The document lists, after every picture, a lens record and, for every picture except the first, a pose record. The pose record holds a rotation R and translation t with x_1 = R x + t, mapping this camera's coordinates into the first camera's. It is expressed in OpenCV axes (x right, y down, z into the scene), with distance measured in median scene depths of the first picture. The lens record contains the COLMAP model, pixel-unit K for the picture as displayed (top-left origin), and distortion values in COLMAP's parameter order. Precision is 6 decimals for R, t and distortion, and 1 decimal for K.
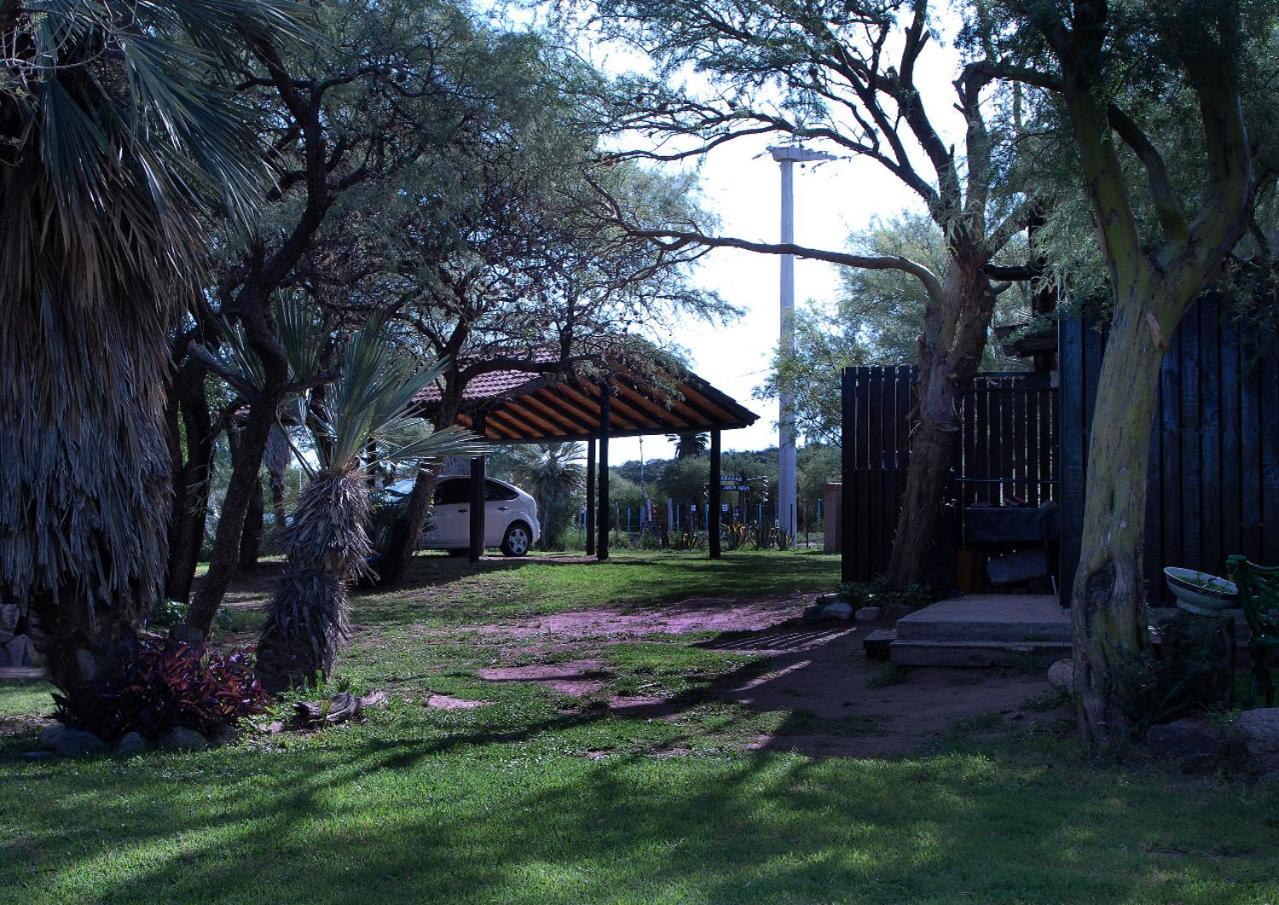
lens RADIAL K [[1793.3, 0, 579.8], [0, 1793.3, 459.7], [0, 0, 1]] dist [-0.086631, 0.000000]
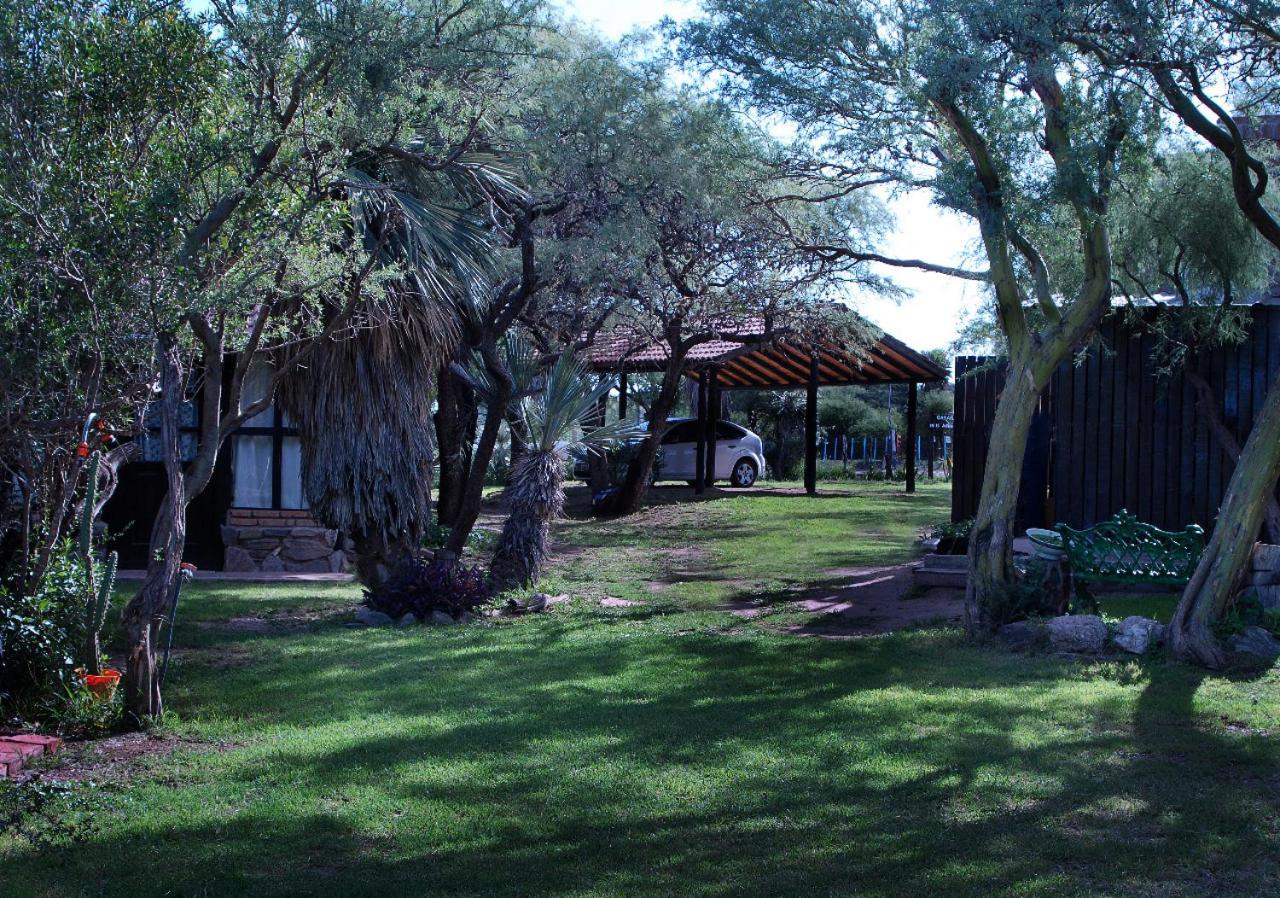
lens RADIAL K [[1794.7, 0, 639.6], [0, 1794.7, 448.5], [0, 0, 1]] dist [-0.086631, 0.000000]
pose [[0.991365, 0.014130, -0.130370, 0.149402], [-0.008648, 0.999058, 0.042522, -0.062443], [0.130848, -0.041027, 0.990553, -0.523497]]
